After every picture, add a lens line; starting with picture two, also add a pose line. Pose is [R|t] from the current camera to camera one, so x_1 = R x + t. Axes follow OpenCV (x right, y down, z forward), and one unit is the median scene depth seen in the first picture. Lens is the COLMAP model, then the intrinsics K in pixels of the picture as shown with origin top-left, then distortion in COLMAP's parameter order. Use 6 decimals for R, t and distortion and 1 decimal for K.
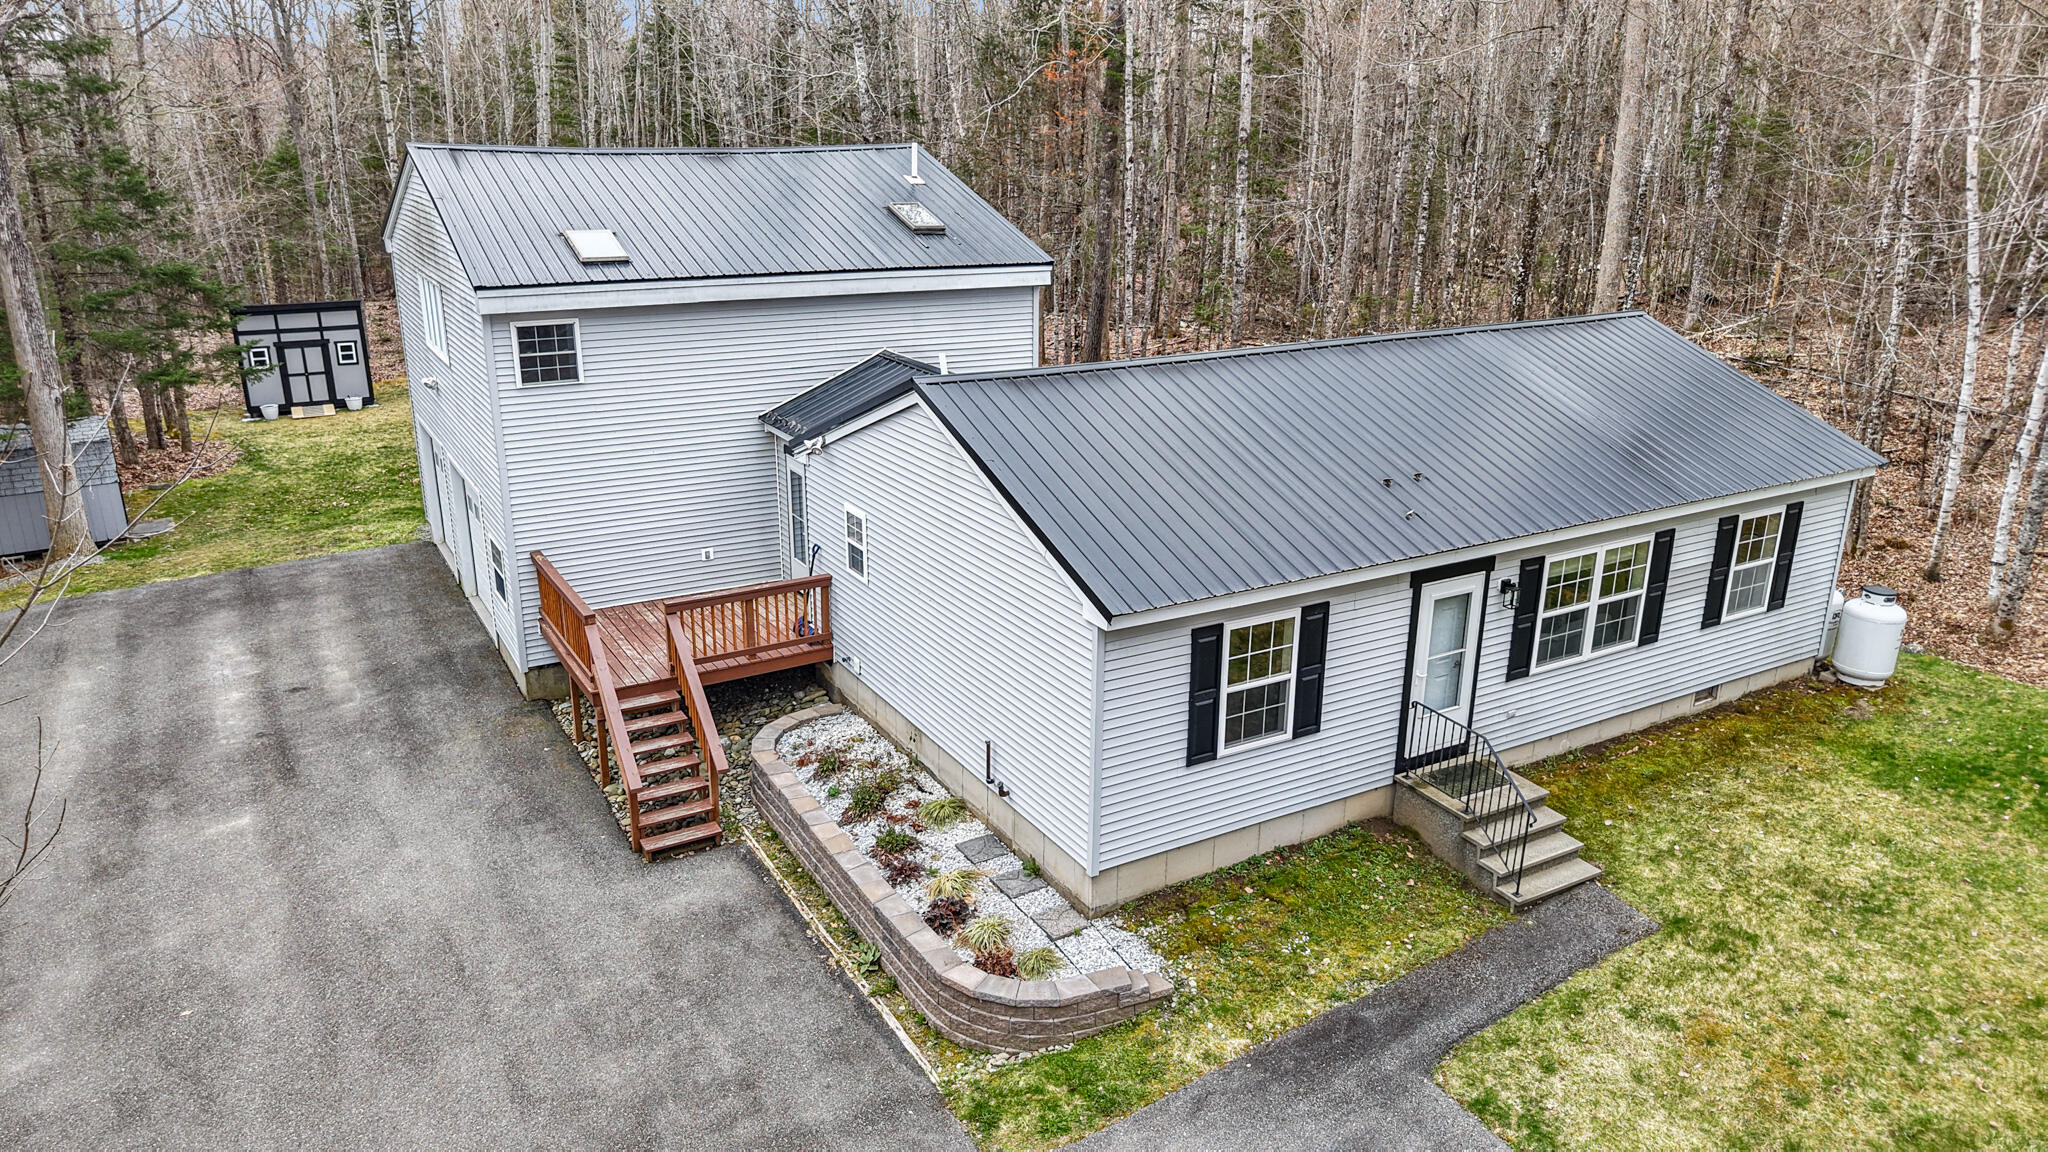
lens RADIAL K [[1367.1, 0, 1020.7], [0, 1367.1, 573.8], [0, 0, 1]] dist [0.010180, -0.017259]
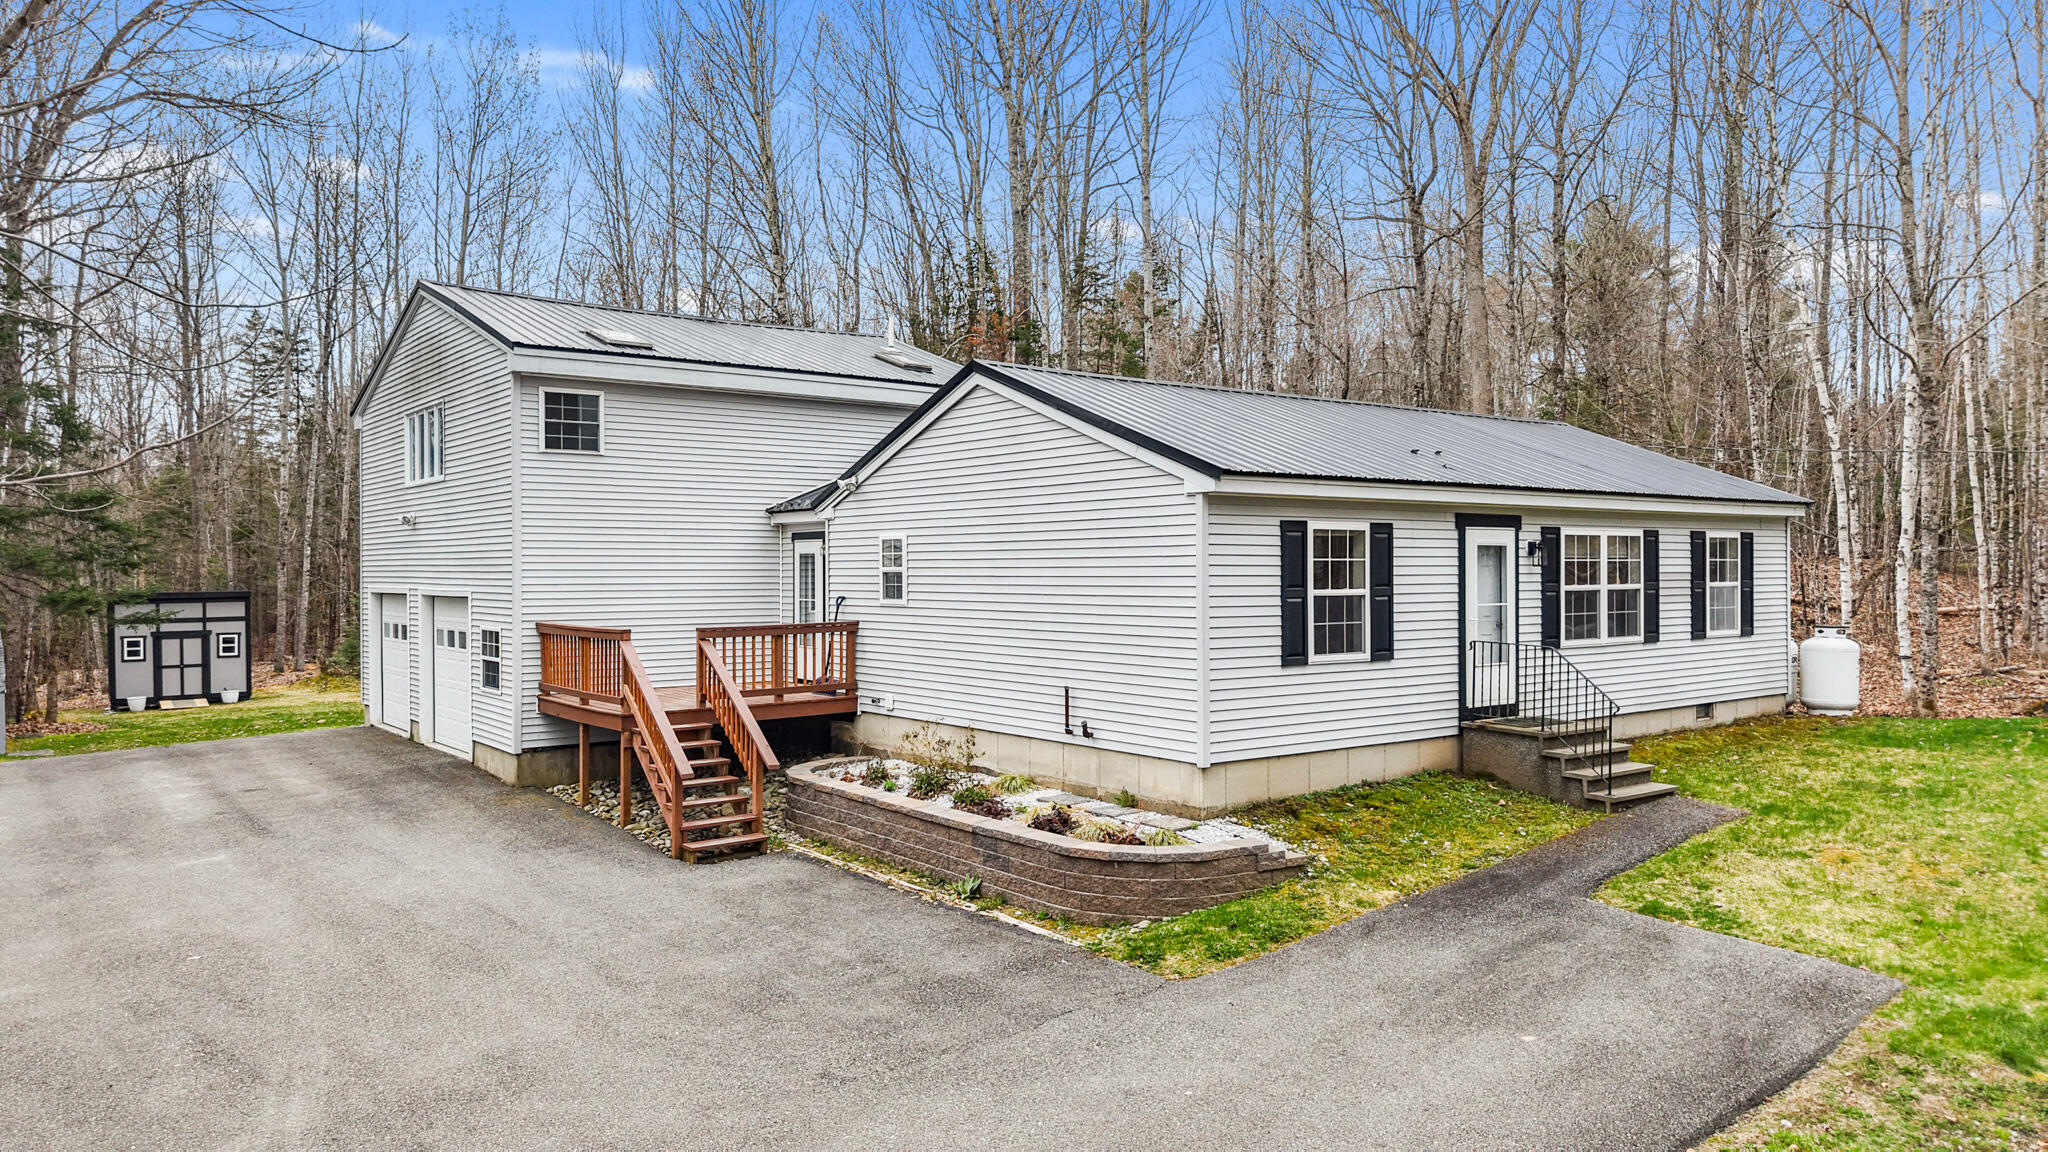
lens RADIAL K [[1367.1, 0, 1018.1], [0, 1367.1, 576.7], [0, 0, 1]] dist [0.010180, -0.017259]
pose [[0.992587, -0.013139, 0.120828, -0.162826], [0.049515, 0.951614, -0.303281, 0.316725], [-0.110997, 0.307015, 0.945210, 0.043032]]
